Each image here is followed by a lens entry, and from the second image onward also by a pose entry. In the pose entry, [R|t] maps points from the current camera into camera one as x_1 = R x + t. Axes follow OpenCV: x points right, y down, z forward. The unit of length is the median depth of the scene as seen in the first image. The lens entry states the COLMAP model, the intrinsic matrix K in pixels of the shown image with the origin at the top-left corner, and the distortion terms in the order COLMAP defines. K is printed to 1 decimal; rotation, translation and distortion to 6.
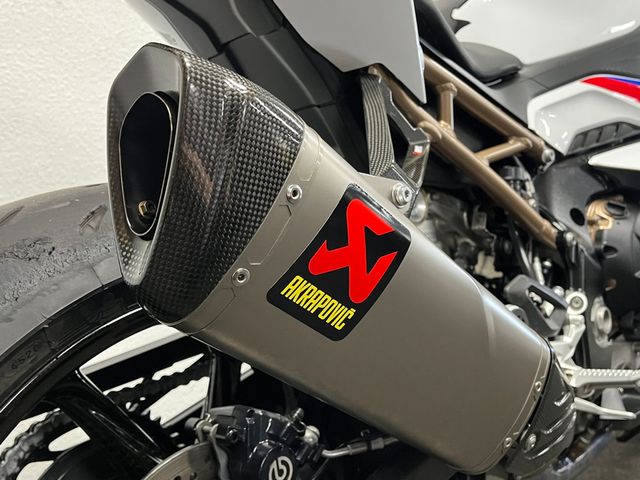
lens RADIAL K [[633.6, 0, 320.5], [0, 633.6, 239.8], [0, 0, 1]] dist [0.001643, 0.000000]
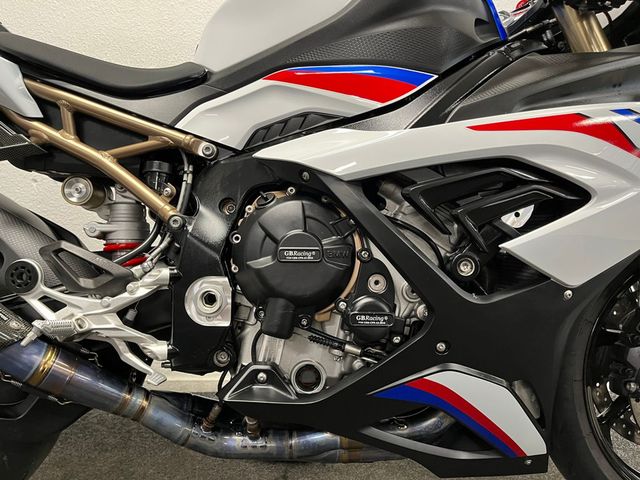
lens RADIAL K [[482.1, 0, 318.2], [0, 482.1, 242.9], [0, 0, 1]] dist [0.012187, 0.001181]
pose [[0.702676, 0.060399, -0.708941, 2.004402], [-0.080647, 0.996730, 0.004984, 0.018904], [0.706924, 0.053672, 0.705250, 0.972387]]
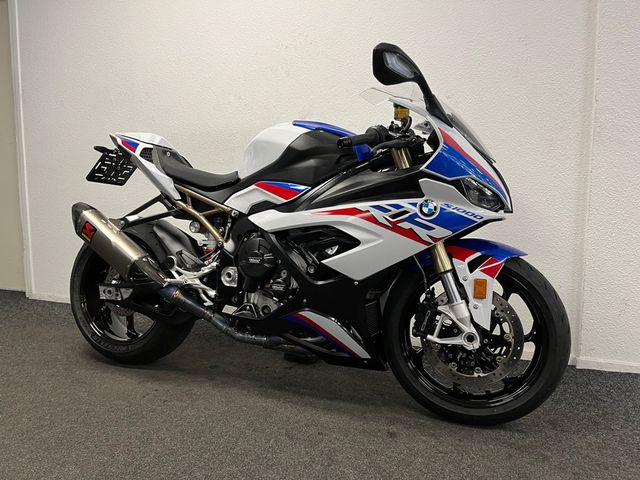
lens RADIAL K [[482.1, 0, 318.5], [0, 482.1, 241.7], [0, 0, 1]] dist [0.012187, 0.001181]
pose [[0.359703, 0.113493, -0.926139, 4.335080], [-0.093080, 0.991988, 0.085411, -0.403029], [0.928412, 0.055482, 0.367385, 1.038736]]
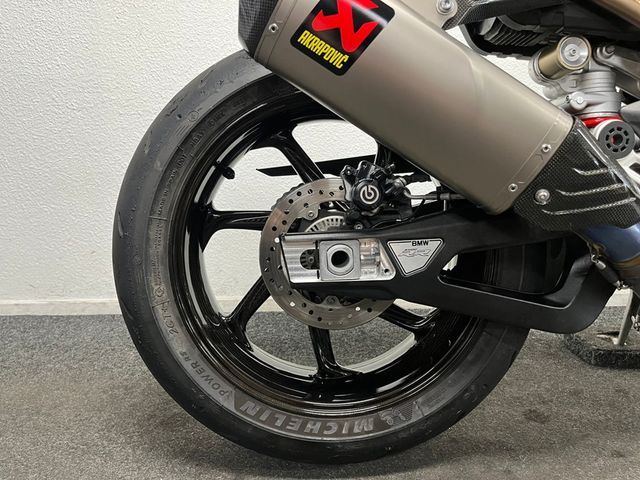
lens RADIAL K [[482.1, 0, 318.8], [0, 482.1, 242.0], [0, 0, 1]] dist [0.012187, 0.001181]
pose [[0.716989, 0.133656, -0.684151, 0.742623], [-0.077223, 0.990635, 0.112601, 0.360440], [0.692794, -0.027901, 0.720596, -0.027732]]
